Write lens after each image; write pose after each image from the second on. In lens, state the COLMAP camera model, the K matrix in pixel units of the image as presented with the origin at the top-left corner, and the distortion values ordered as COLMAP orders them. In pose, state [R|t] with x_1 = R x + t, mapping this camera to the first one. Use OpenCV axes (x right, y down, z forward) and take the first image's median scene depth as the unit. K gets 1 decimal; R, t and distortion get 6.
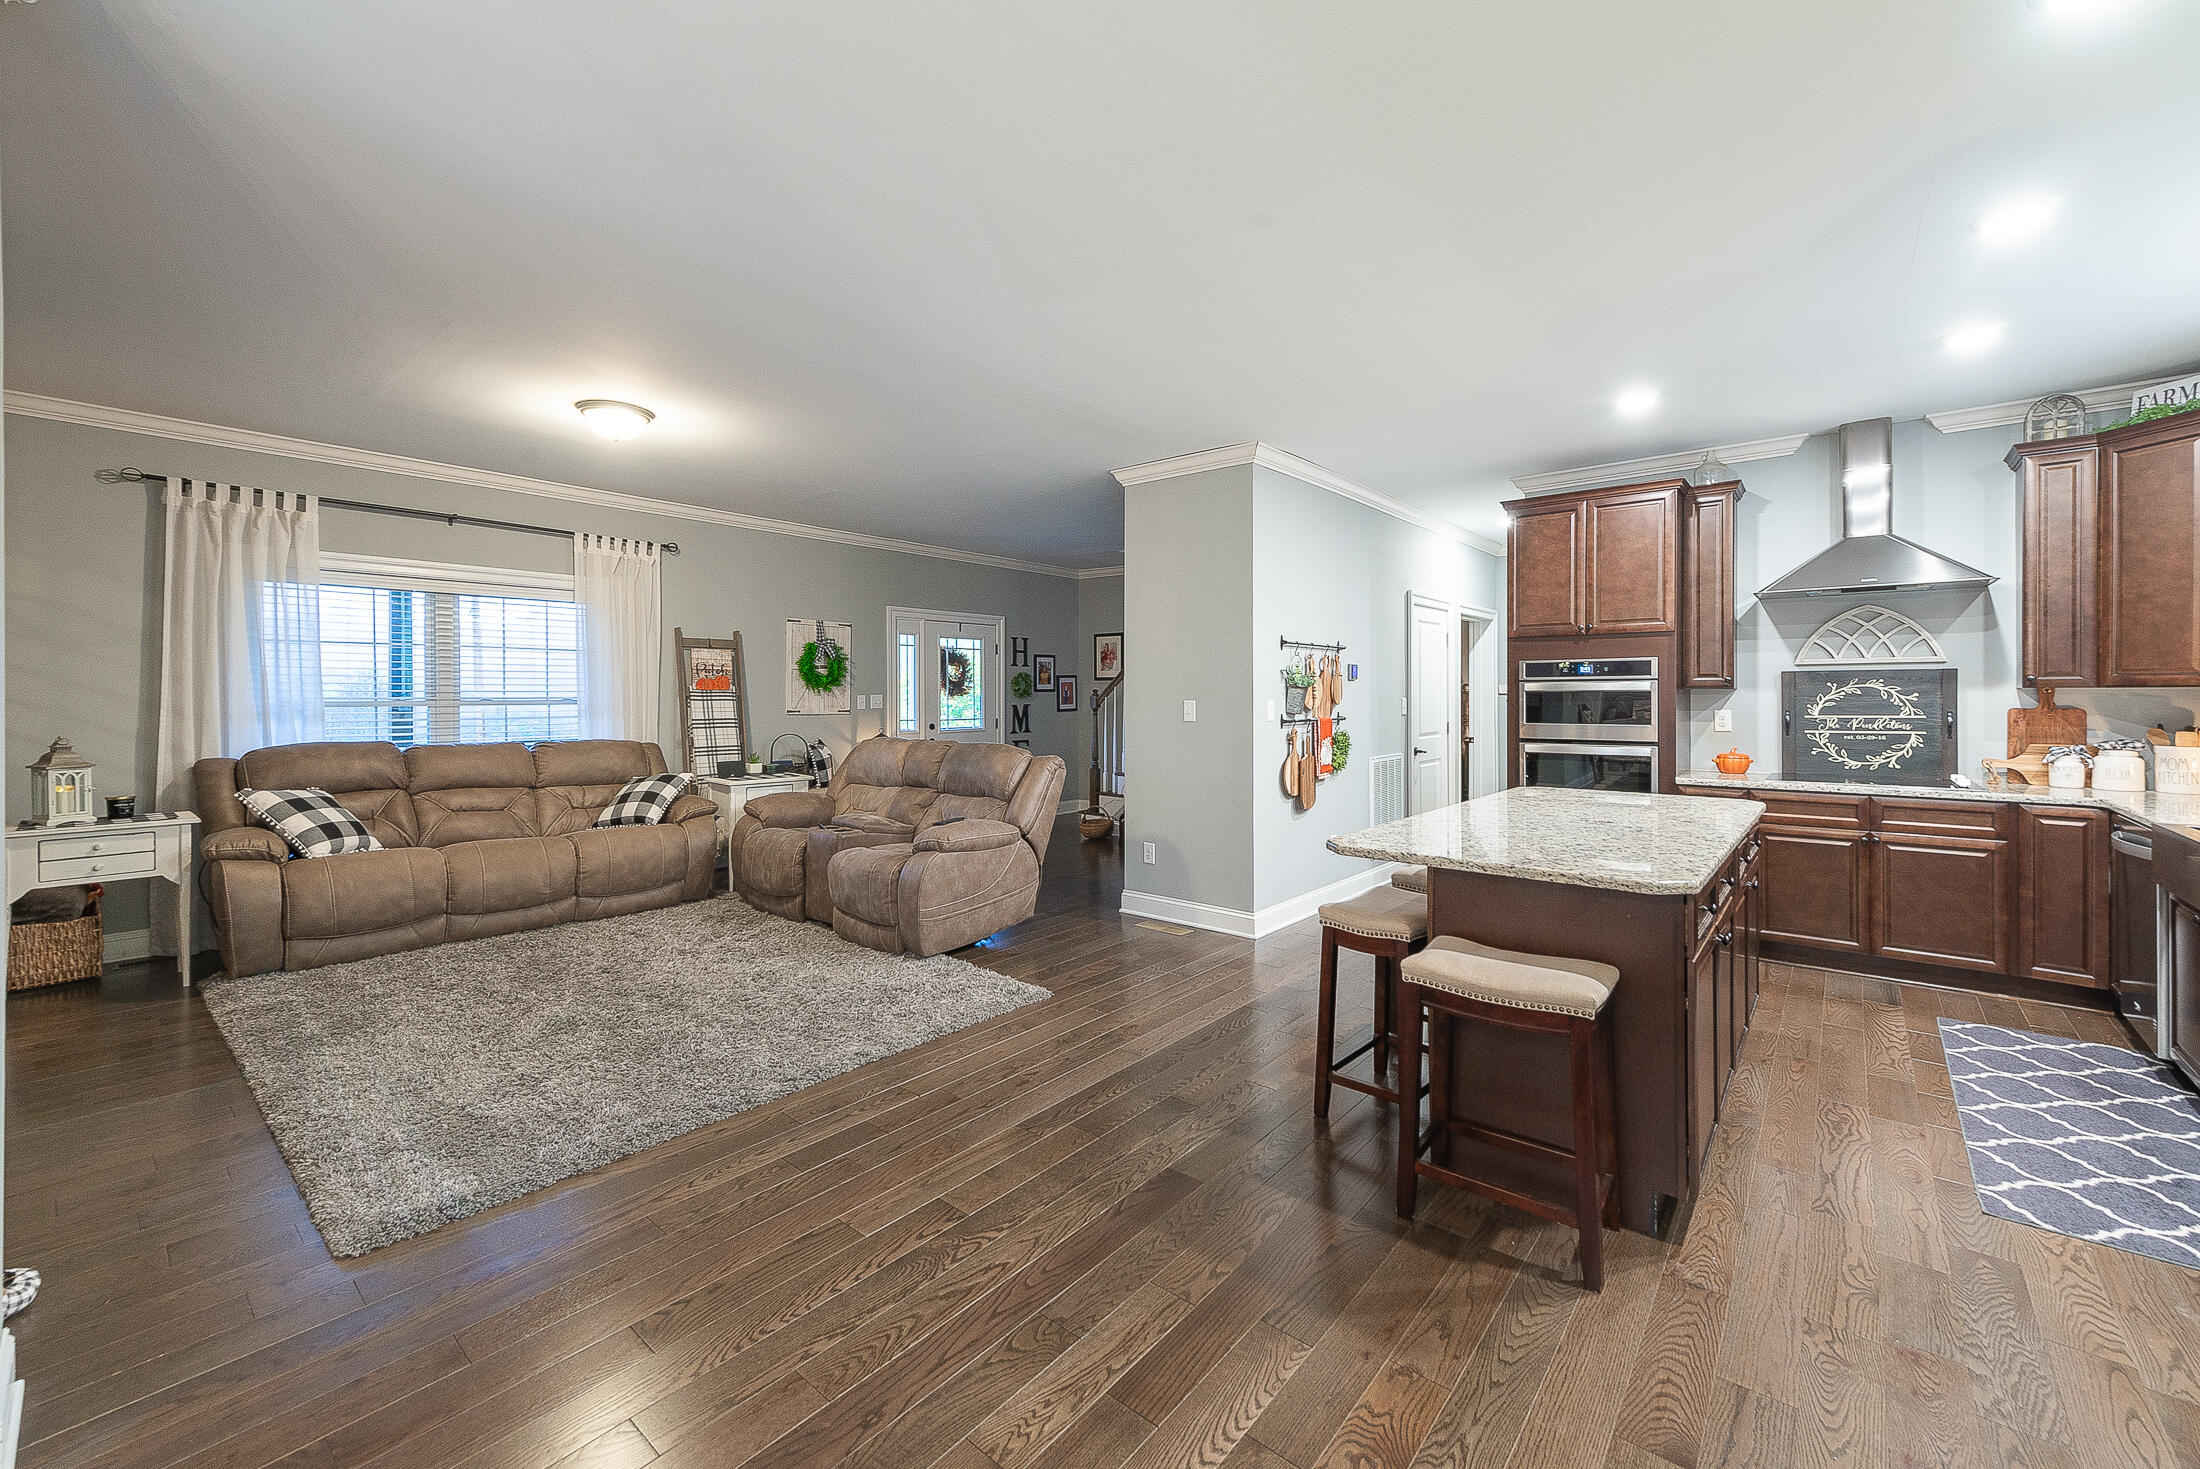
lens RADIAL K [[893.4, 0, 1101.7], [0, 893.4, 695.5], [0, 0, 1]] dist [0.020126, -0.007300]
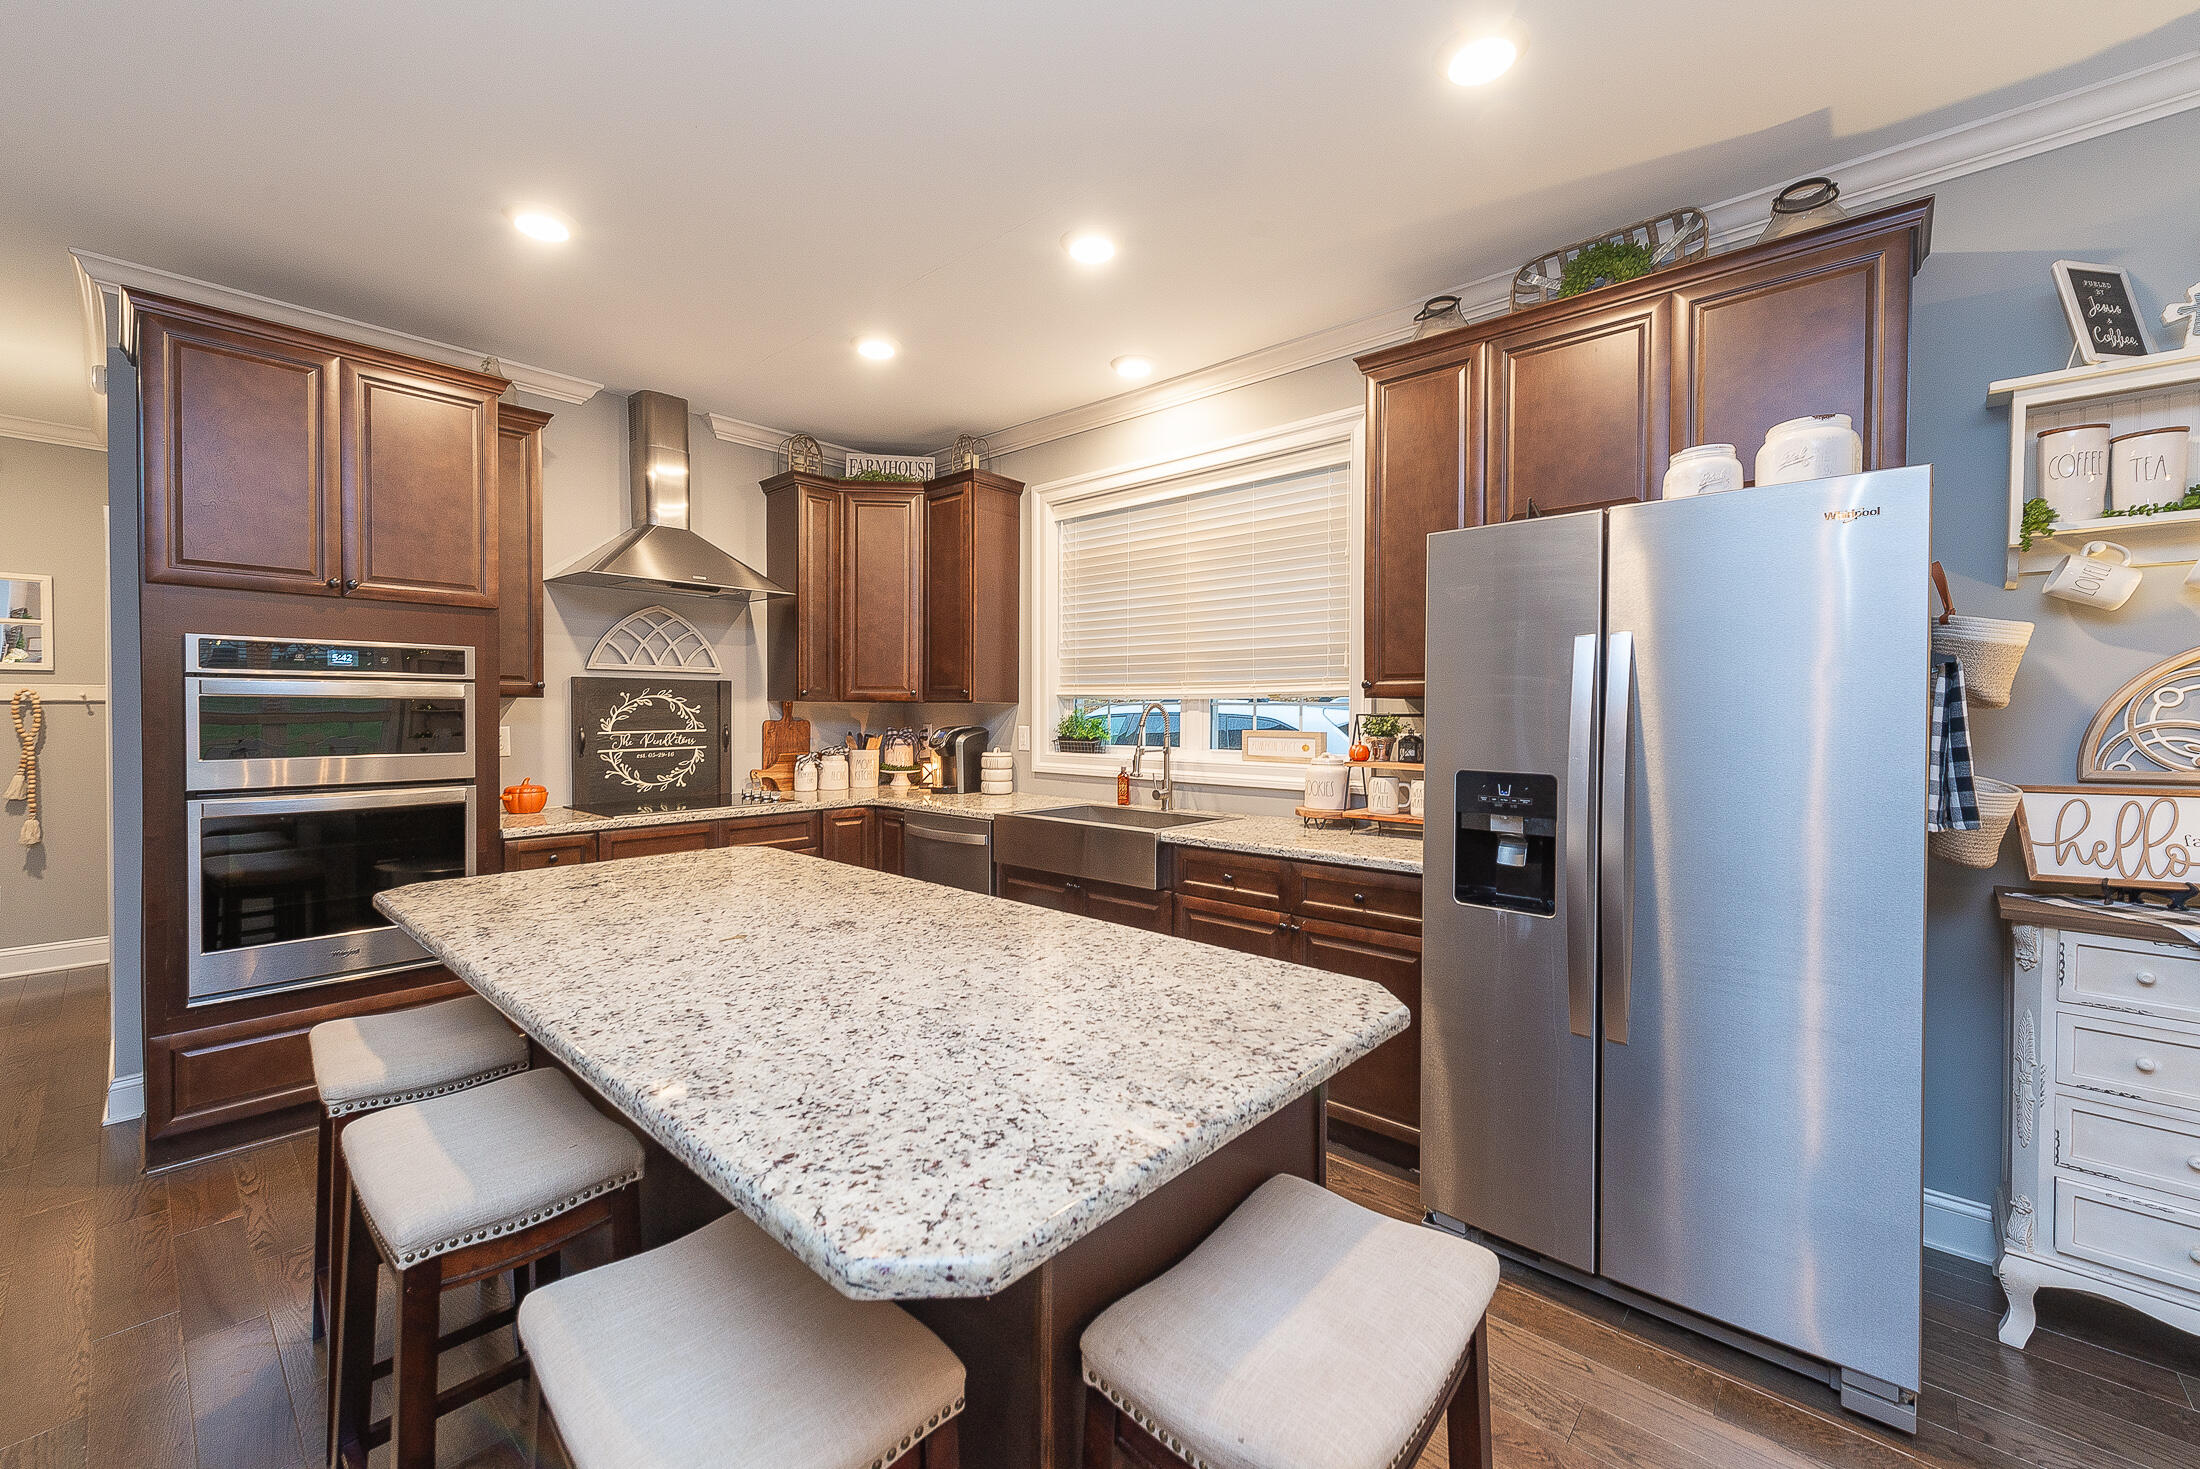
lens RADIAL K [[868.5, 0, 1114.9], [0, 868.5, 721.6], [0, 0, 1]] dist [0.012673, -0.000158]
pose [[0.026313, -0.010950, 0.999594, 0.001717], [-0.004206, 0.999930, 0.011065, 0.002276], [-0.999645, -0.004495, 0.026265, 0.538398]]
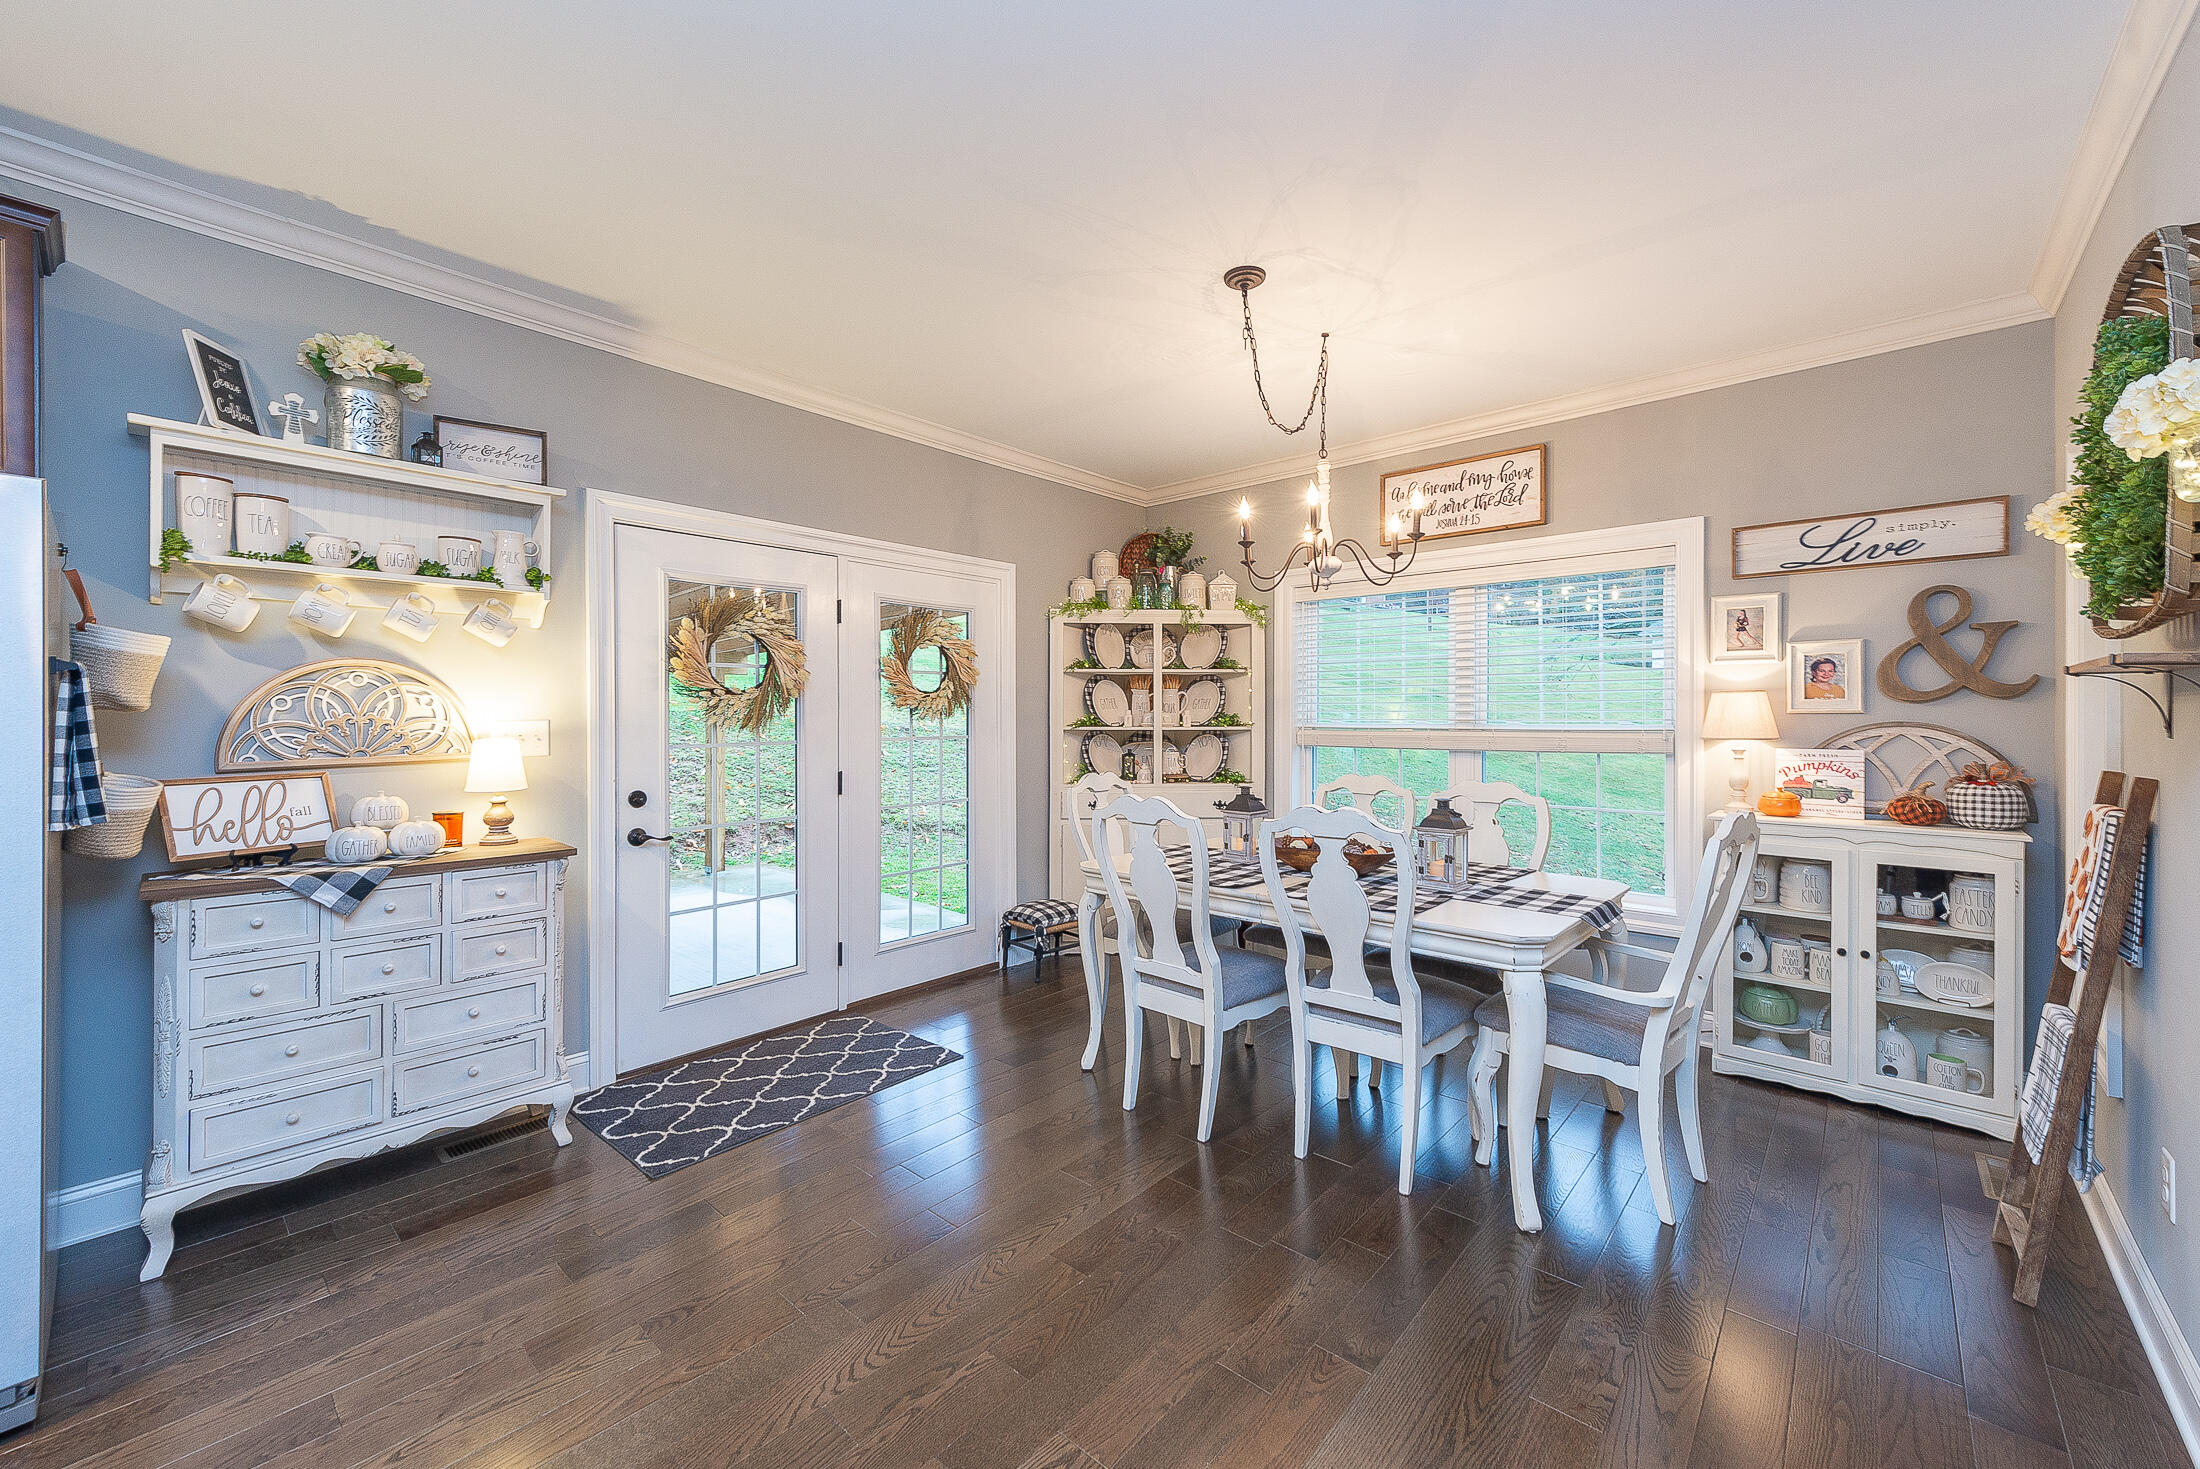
lens RADIAL K [[869.2, 0, 1098.7], [0, 869.2, 715.5], [0, 0, 1]] dist [0.003164, 0.000320]
pose [[-0.999558, -0.001026, 0.029719, -0.082377], [-0.001016, 0.999999, 0.000359, 0.000169], [-0.029719, 0.000328, -0.999558, 0.570849]]
